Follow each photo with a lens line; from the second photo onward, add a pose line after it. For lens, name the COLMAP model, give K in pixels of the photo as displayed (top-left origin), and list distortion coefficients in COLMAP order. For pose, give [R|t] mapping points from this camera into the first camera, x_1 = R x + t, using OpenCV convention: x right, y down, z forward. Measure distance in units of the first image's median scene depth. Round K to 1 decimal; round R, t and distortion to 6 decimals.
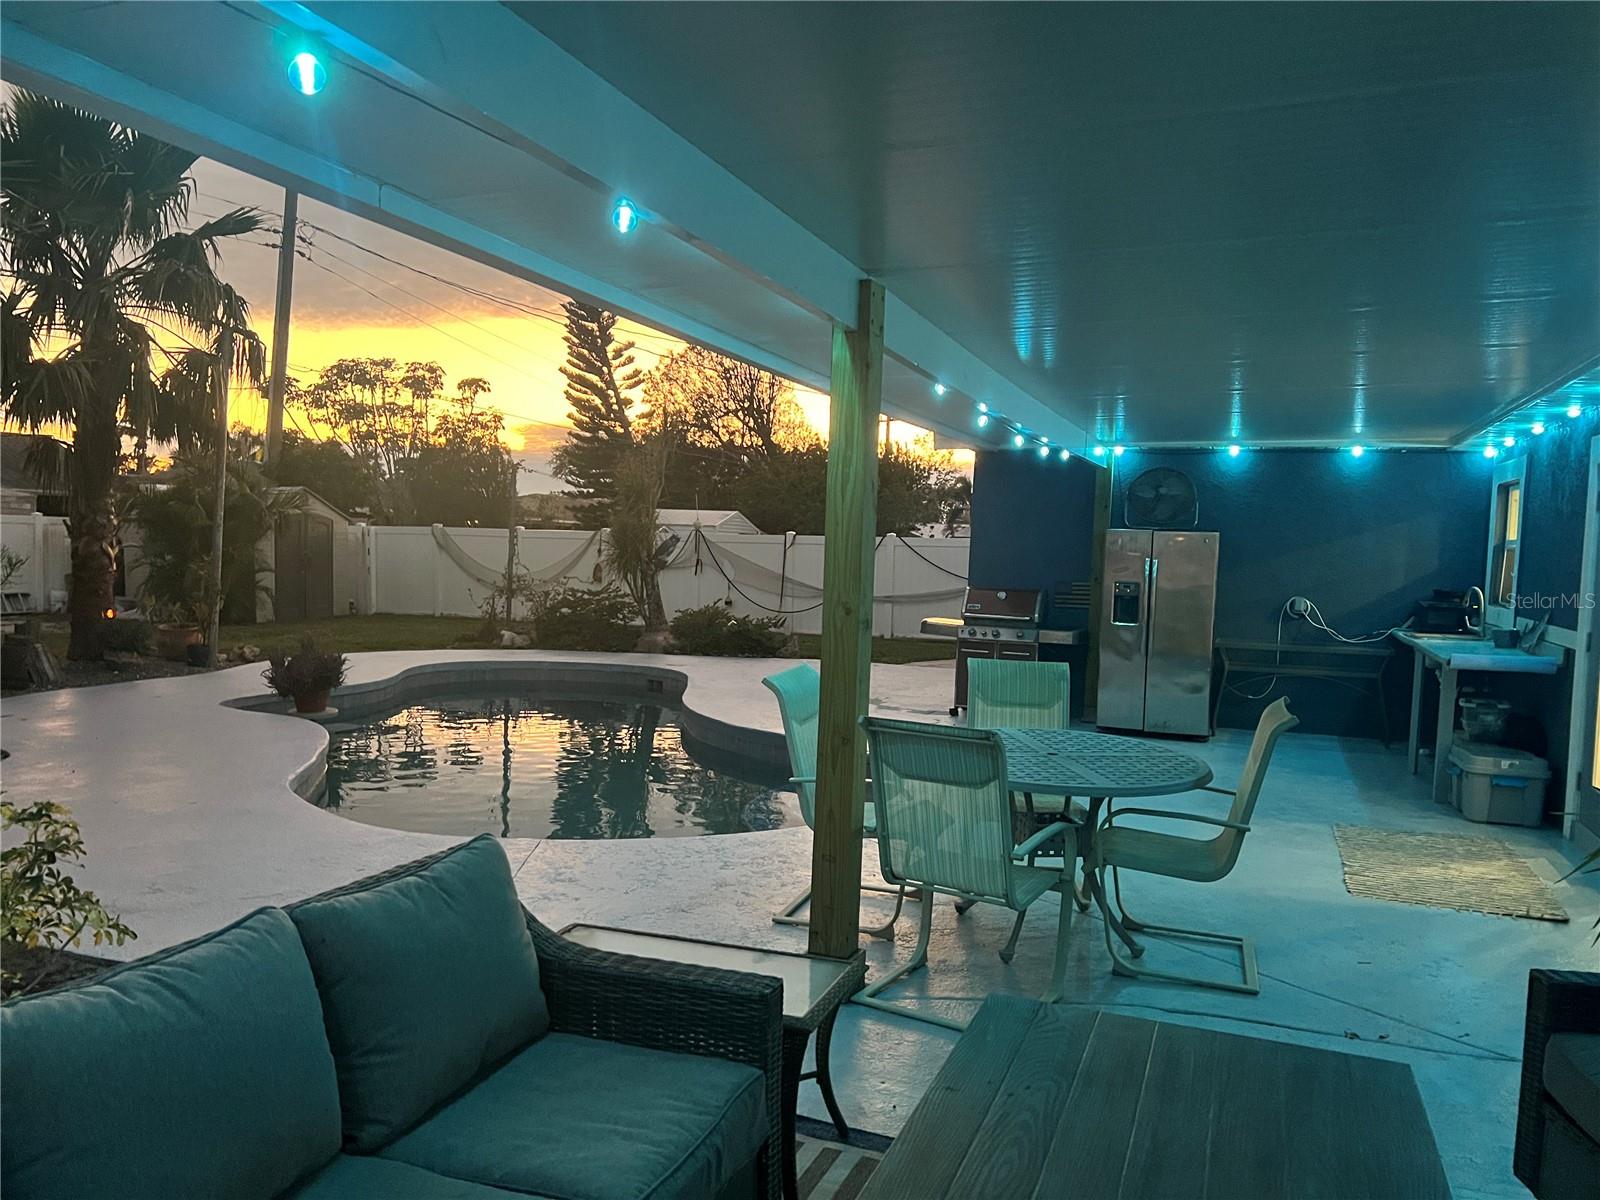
lens RADIAL K [[1196.4, 0, 806.3], [0, 1196.4, 637.6], [0, 0, 1]] dist [0.041315, -0.024504]
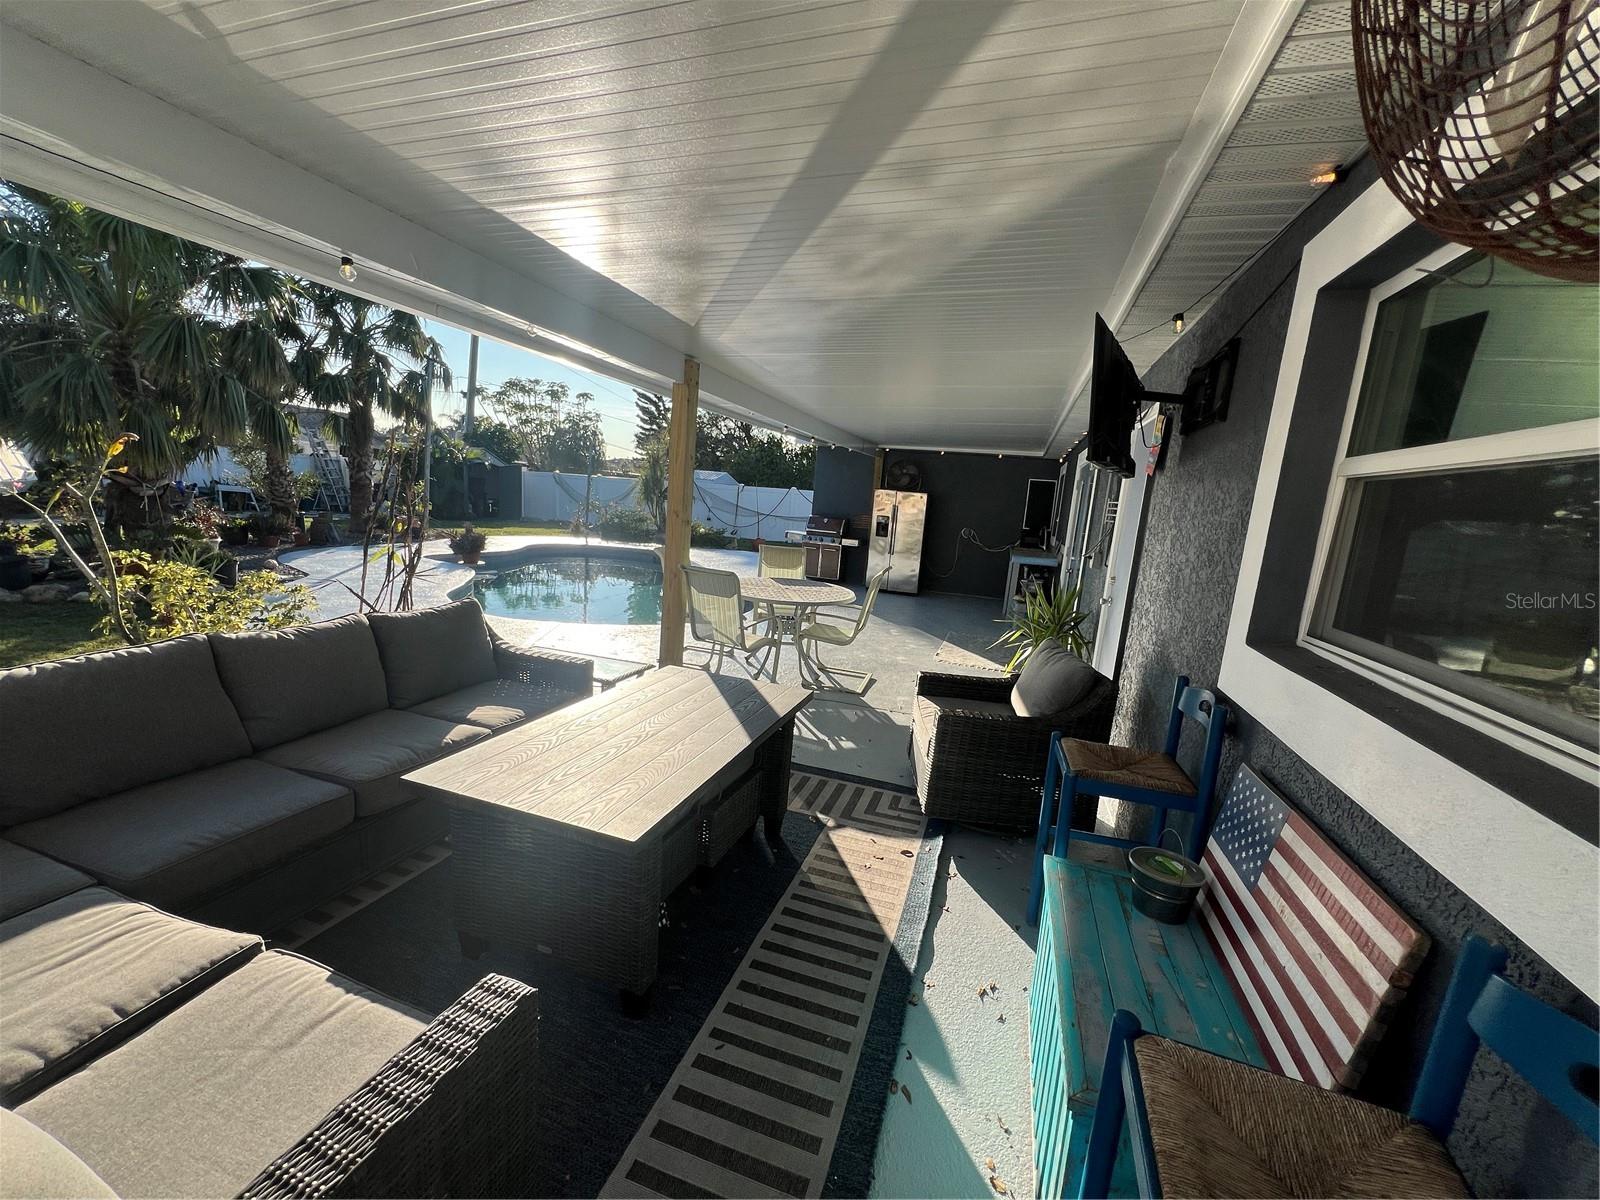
lens RADIAL K [[641.4, 0, 805.6], [0, 641.4, 612.9], [0, 0, 1]] dist [0.001293, -0.000092]
pose [[0.998153, 0.039045, 0.046544, 0.029054], [-0.043710, 0.993635, 0.103820, 0.002759], [-0.042194, -0.105662, 0.993506, -0.025438]]
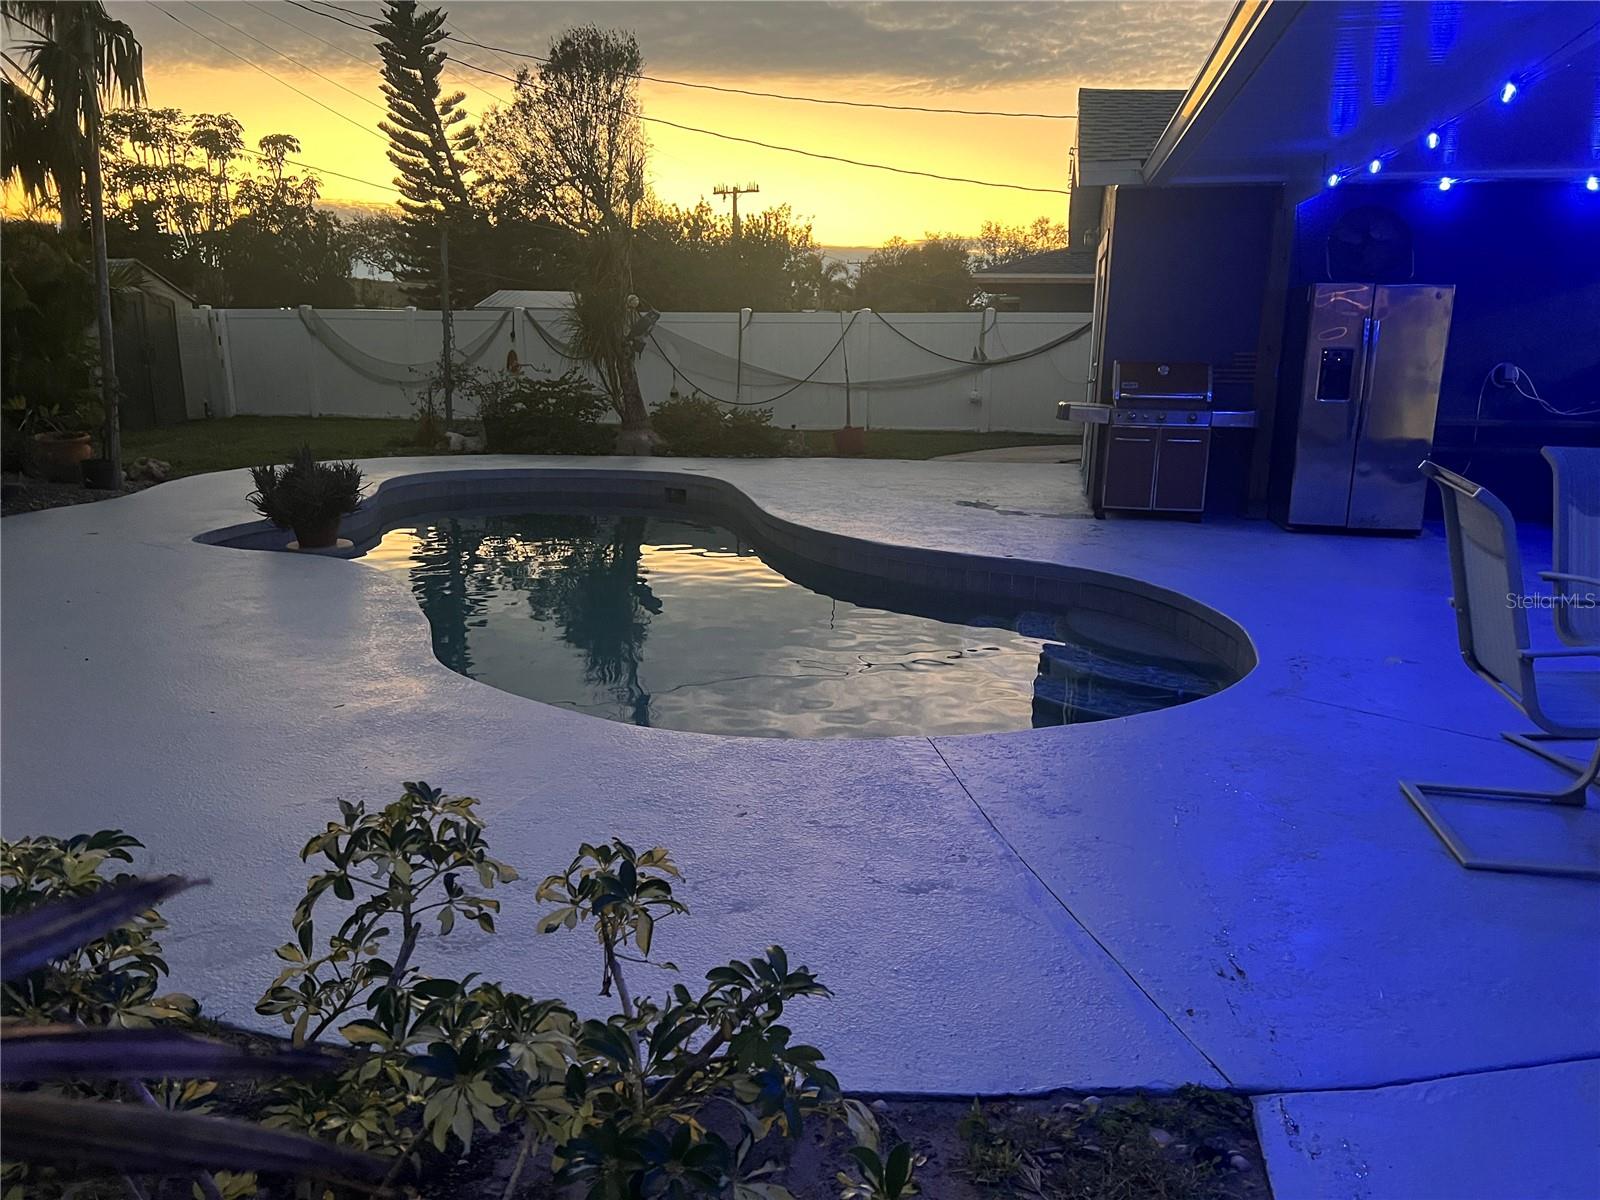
lens RADIAL K [[1196.4, 0, 761.7], [0, 1196.4, 607.4], [0, 0, 1]] dist [0.041315, -0.024504]
pose [[0.989554, -0.047605, 0.136079, -0.075207], [0.027290, 0.988696, 0.147431, -0.001255], [-0.141560, -0.142178, 0.979666, 0.067672]]
